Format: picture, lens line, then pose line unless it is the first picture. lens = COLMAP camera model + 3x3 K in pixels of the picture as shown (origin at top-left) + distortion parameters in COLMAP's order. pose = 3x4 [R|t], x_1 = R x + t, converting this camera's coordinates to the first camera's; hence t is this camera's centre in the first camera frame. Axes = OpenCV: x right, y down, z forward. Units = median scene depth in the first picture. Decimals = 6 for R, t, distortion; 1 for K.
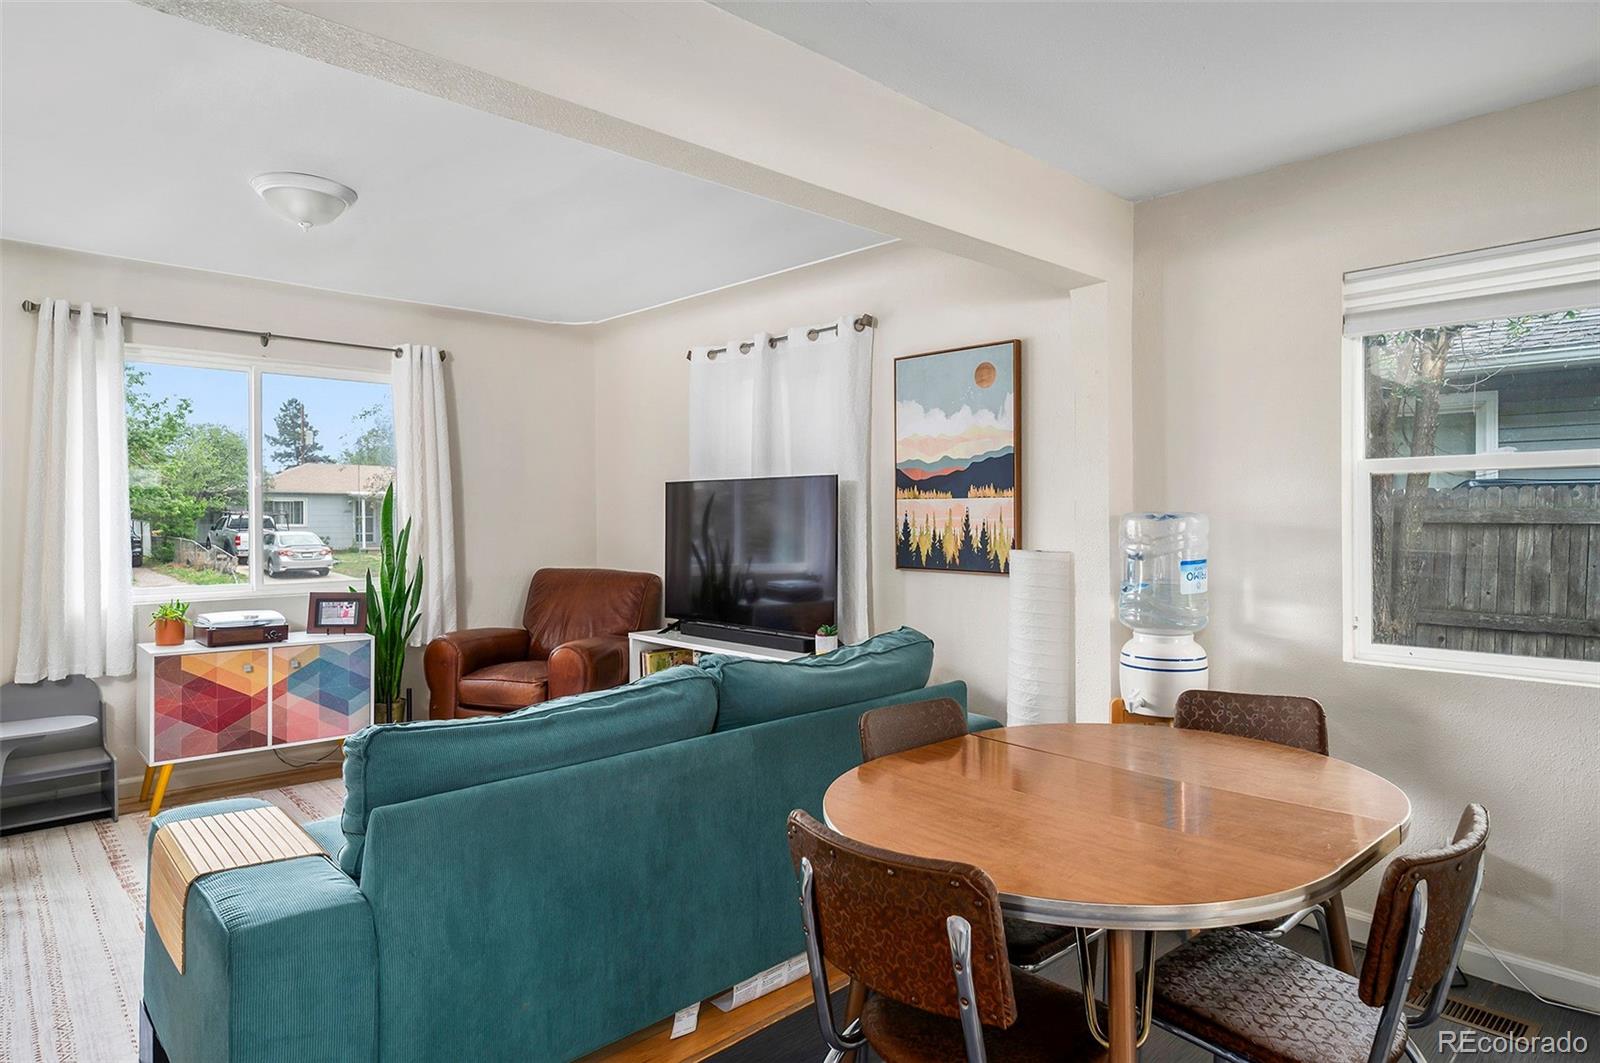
lens RADIAL K [[904.5, 0, 784.4], [0, 904.5, 519.4], [0, 0, 1]] dist [-0.005029, 0.001074]
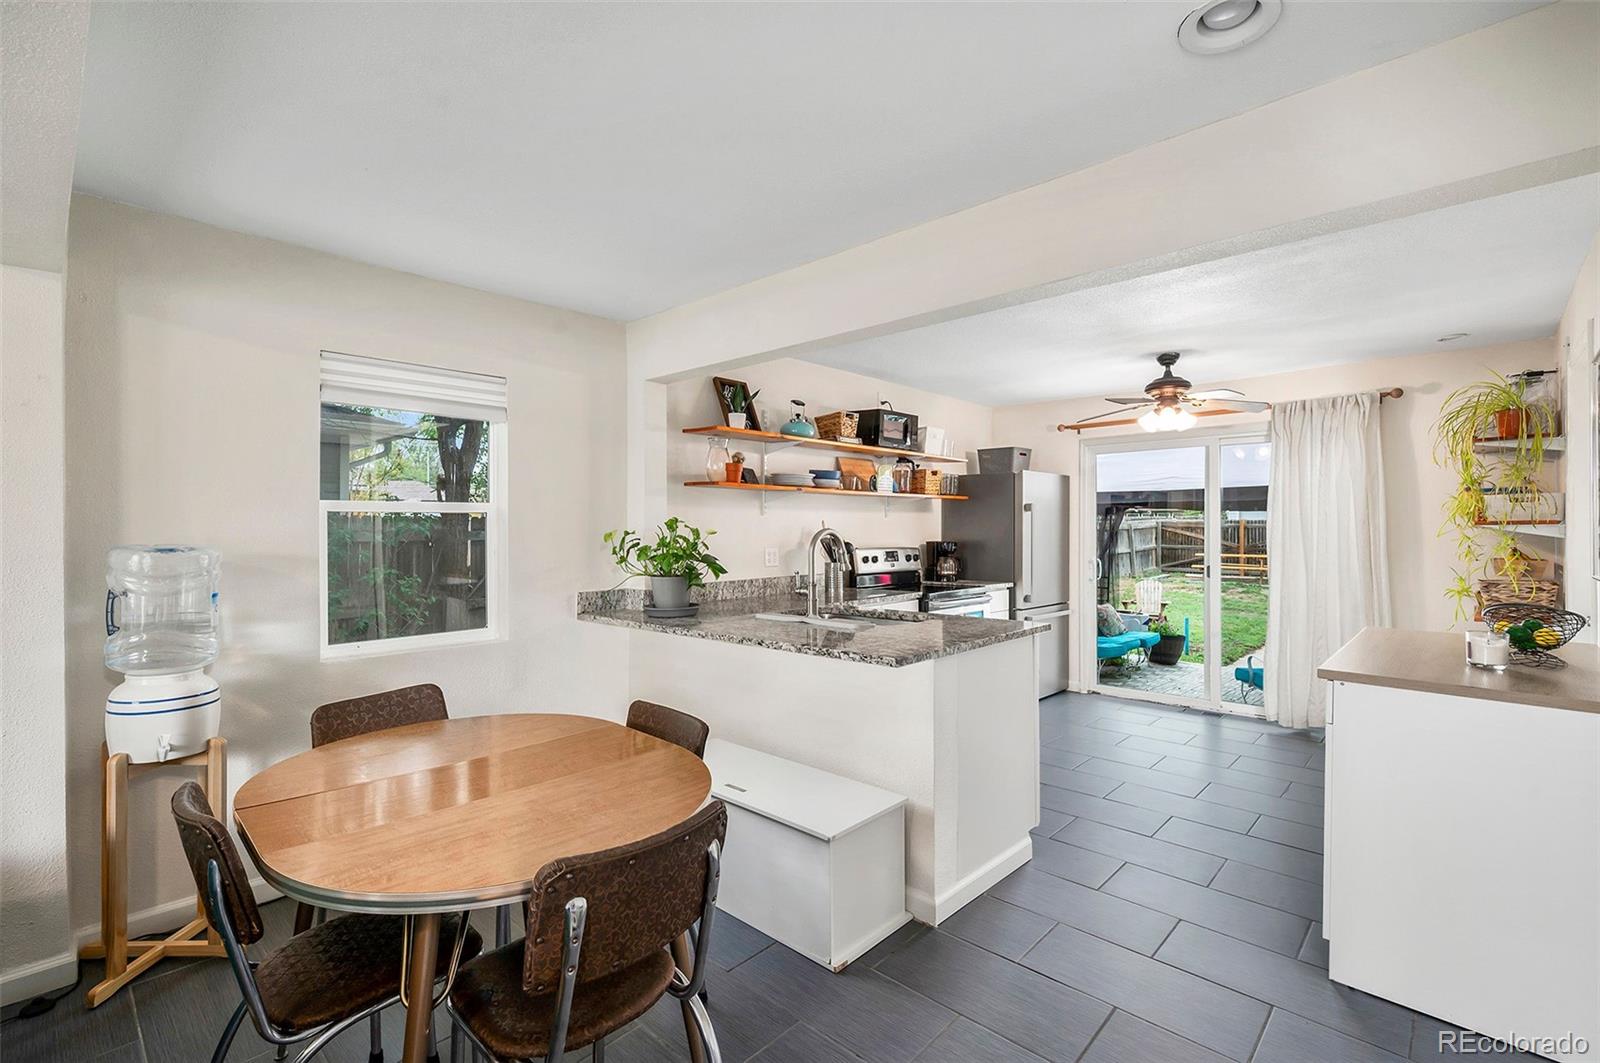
lens RADIAL K [[711.5, 0, 802.0], [0, 711.5, 531.8], [0, 0, 1]] dist [0.005255, 0.001297]
pose [[-0.054673, -0.003220, 0.998499, -0.282179], [0.006073, 0.999975, 0.003557, -0.015402], [-0.998486, 0.006258, -0.054652, 0.277963]]
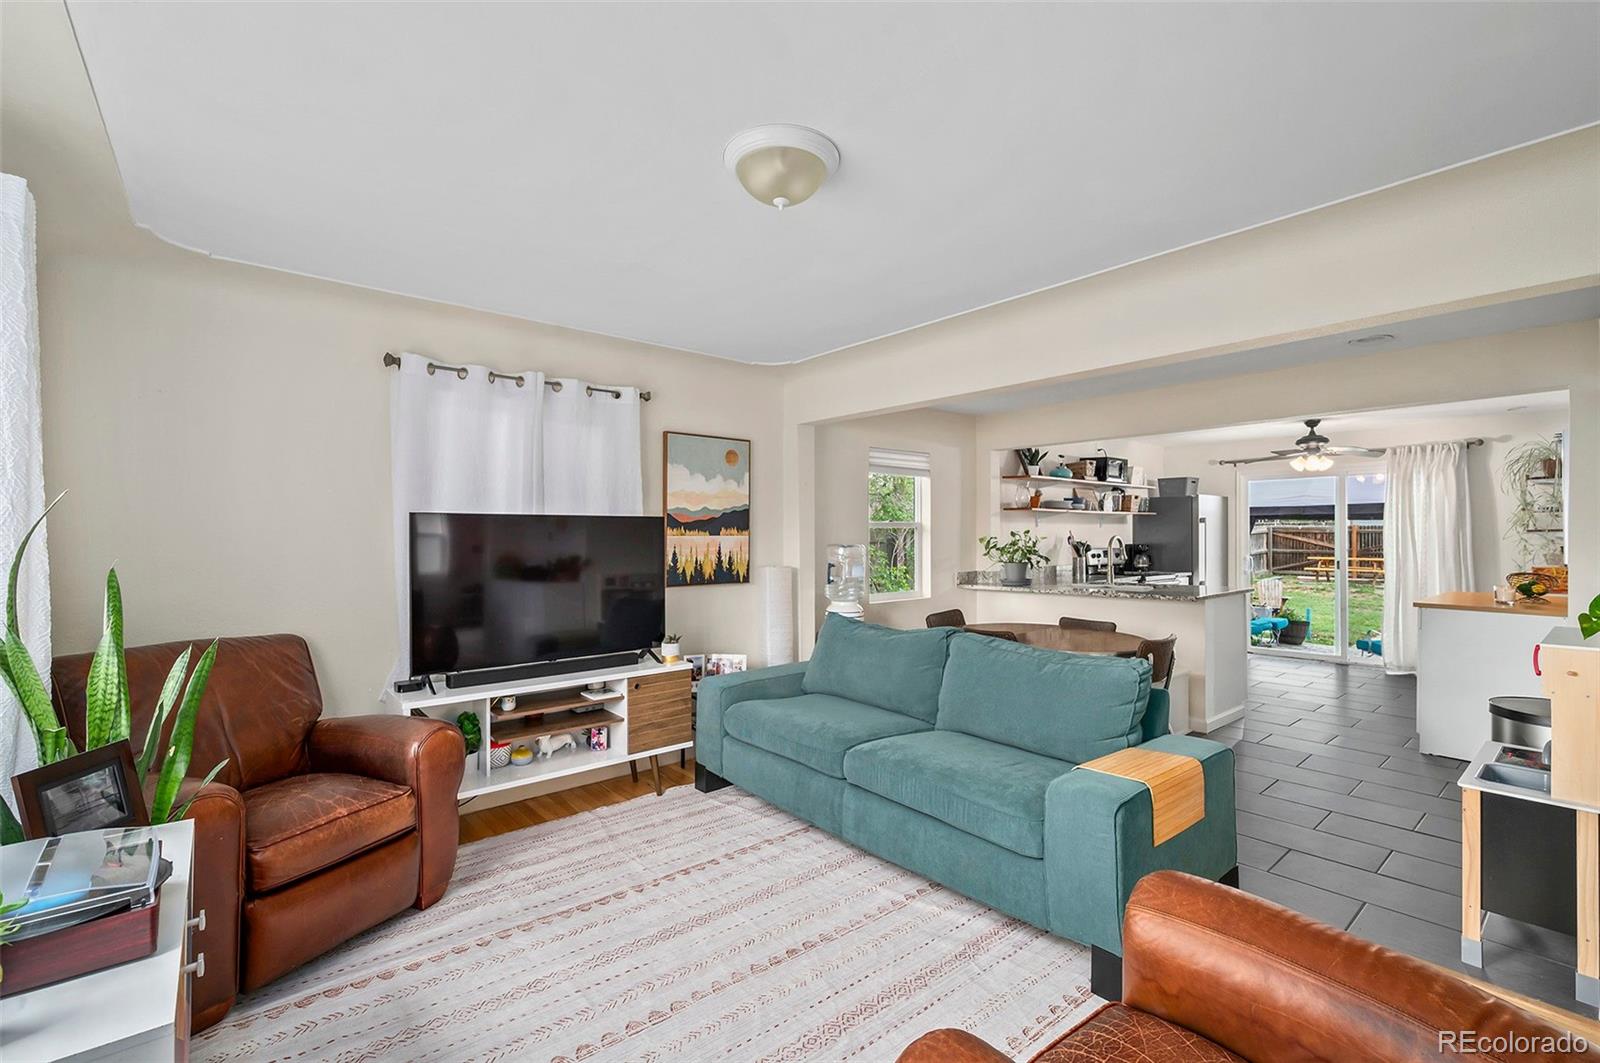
lens RADIAL K [[711.5, 0, 793.3], [0, 711.5, 537.7], [0, 0, 1]] dist [0.005255, 0.001297]
pose [[0.053865, -0.002465, 0.998545, -0.948394], [0.009133, 0.999956, 0.001976, -0.020480], [-0.998506, 0.009013, 0.053885, 0.777721]]
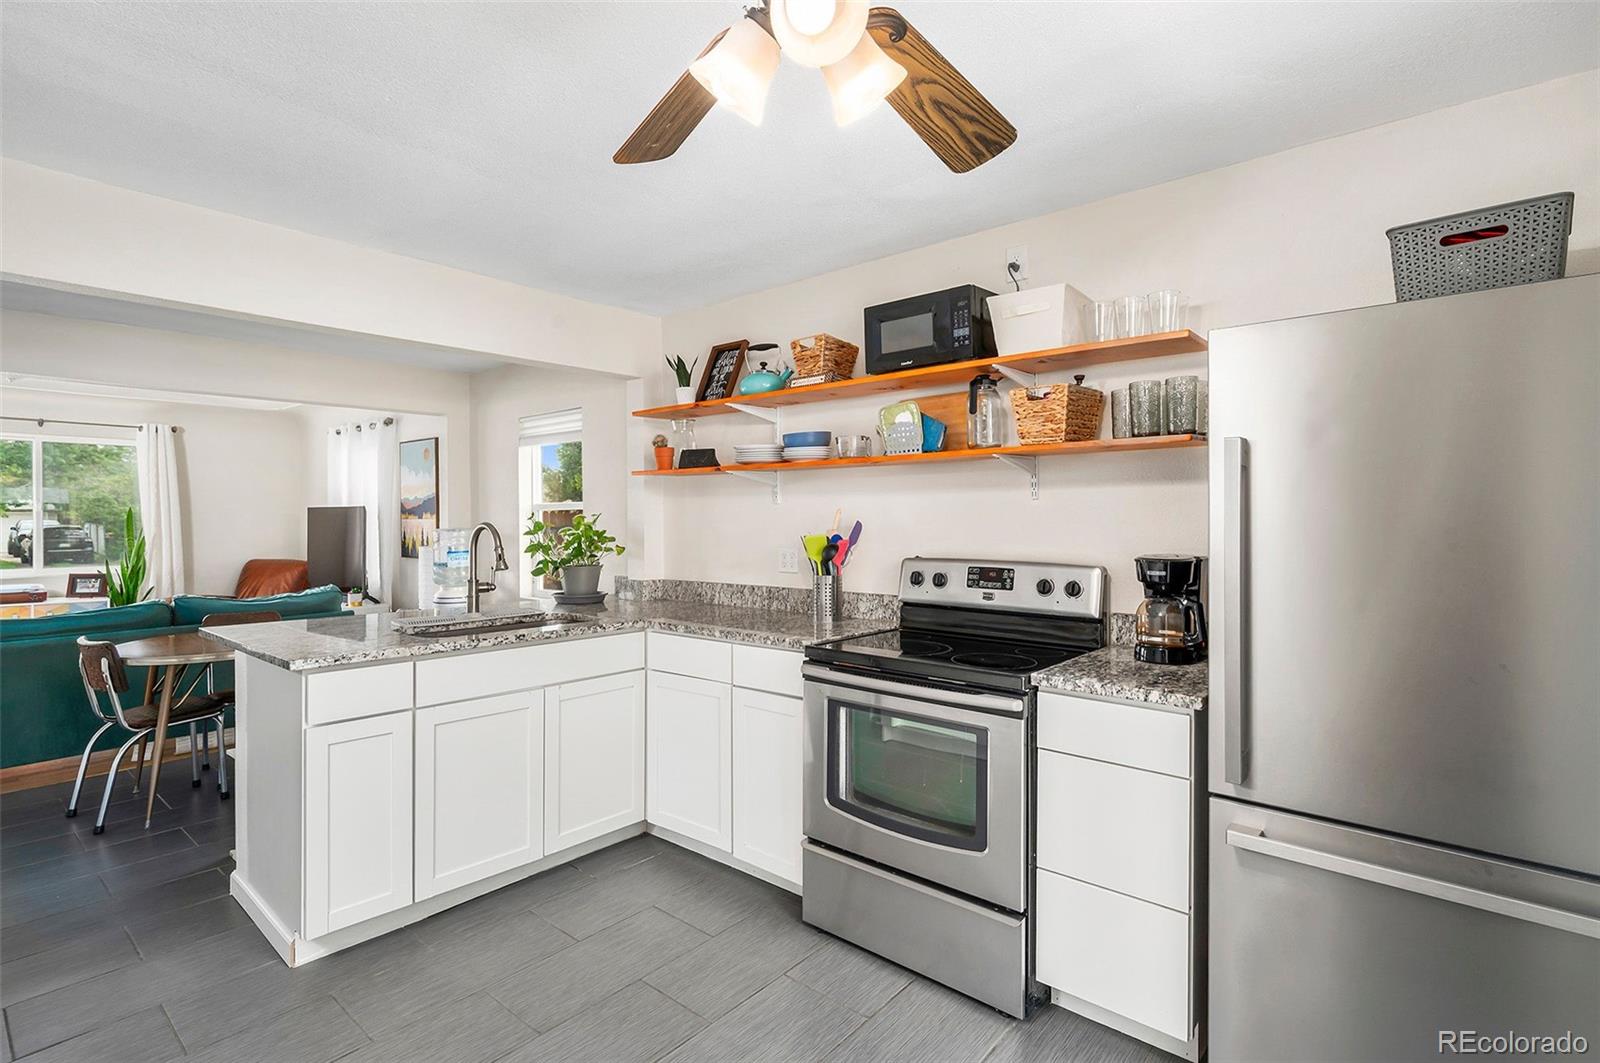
lens RADIAL K [[733.8, 0, 758.7], [0, 733.8, 521.2], [0, 0, 1]] dist [-0.002181, 0.000251]
pose [[0.994479, -0.001795, 0.104918, 0.709257], [0.001833, 0.999998, -0.000266, -0.016626], [-0.104918, 0.000457, 0.994481, -0.572925]]
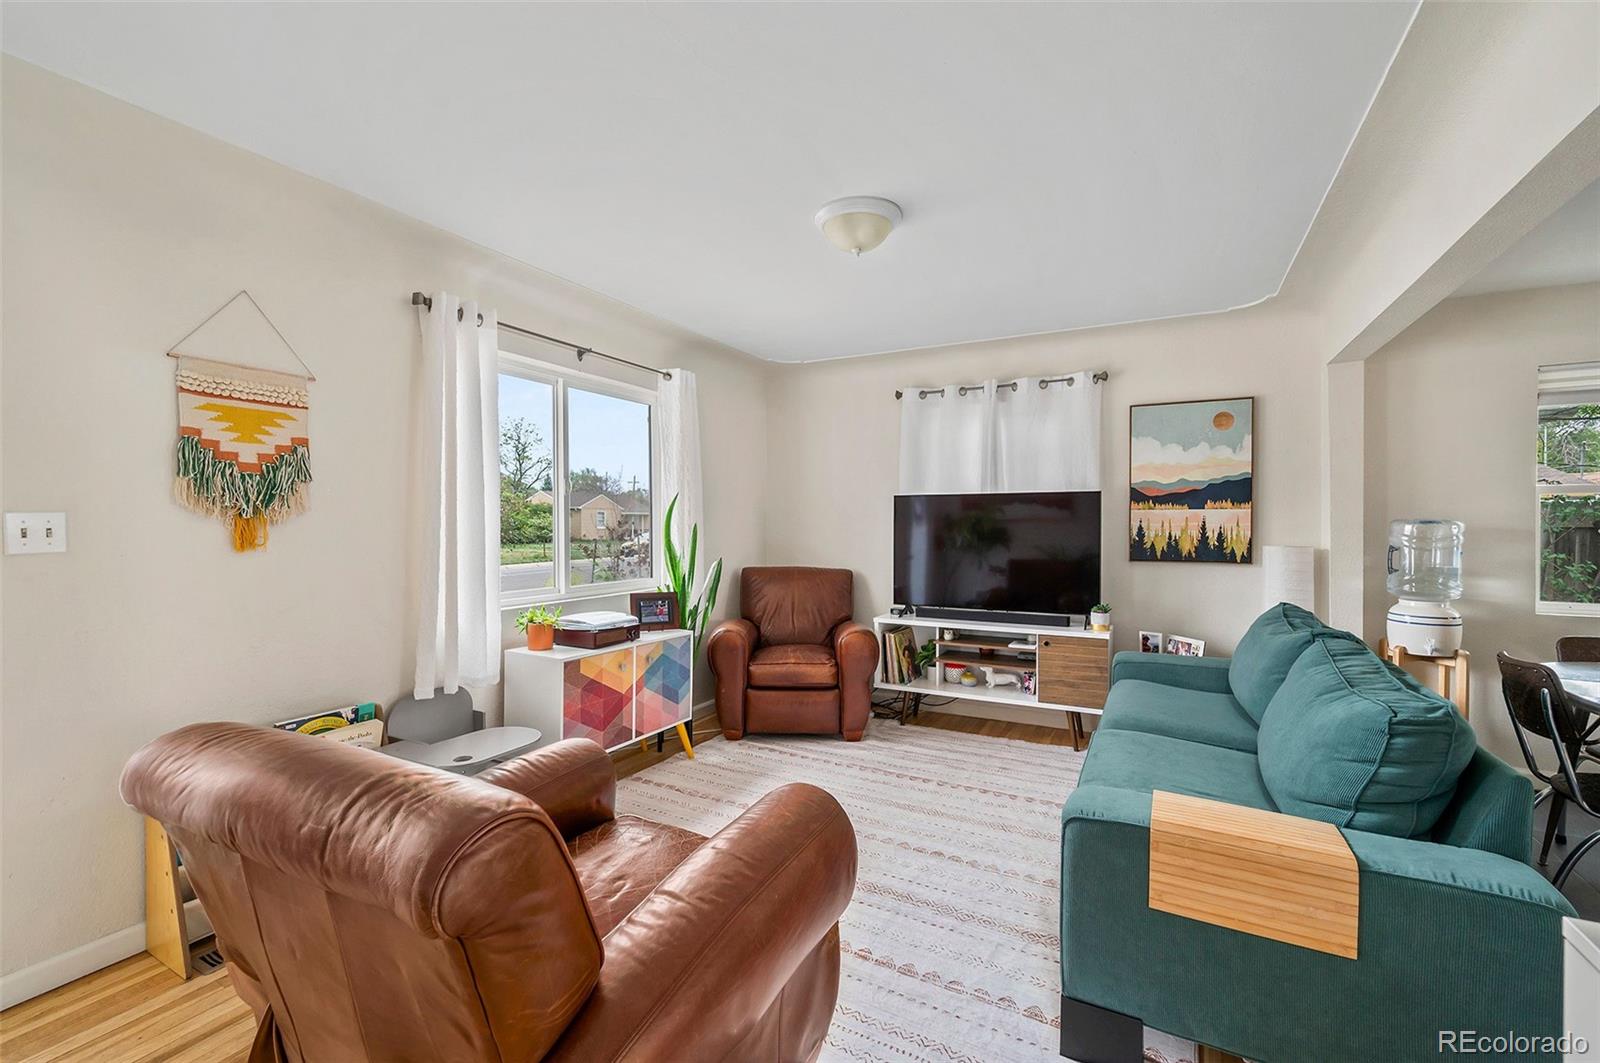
lens RADIAL K [[679.5, 0, 797.3], [0, 679.5, 533.1], [0, 0, 1]] dist [0.004553, 0.000202]
pose [[0.948481, -0.004576, 0.316800, -0.690312], [0.002072, 0.999964, 0.008241, 0.003209], [-0.316826, -0.007160, 0.948457, 0.199110]]
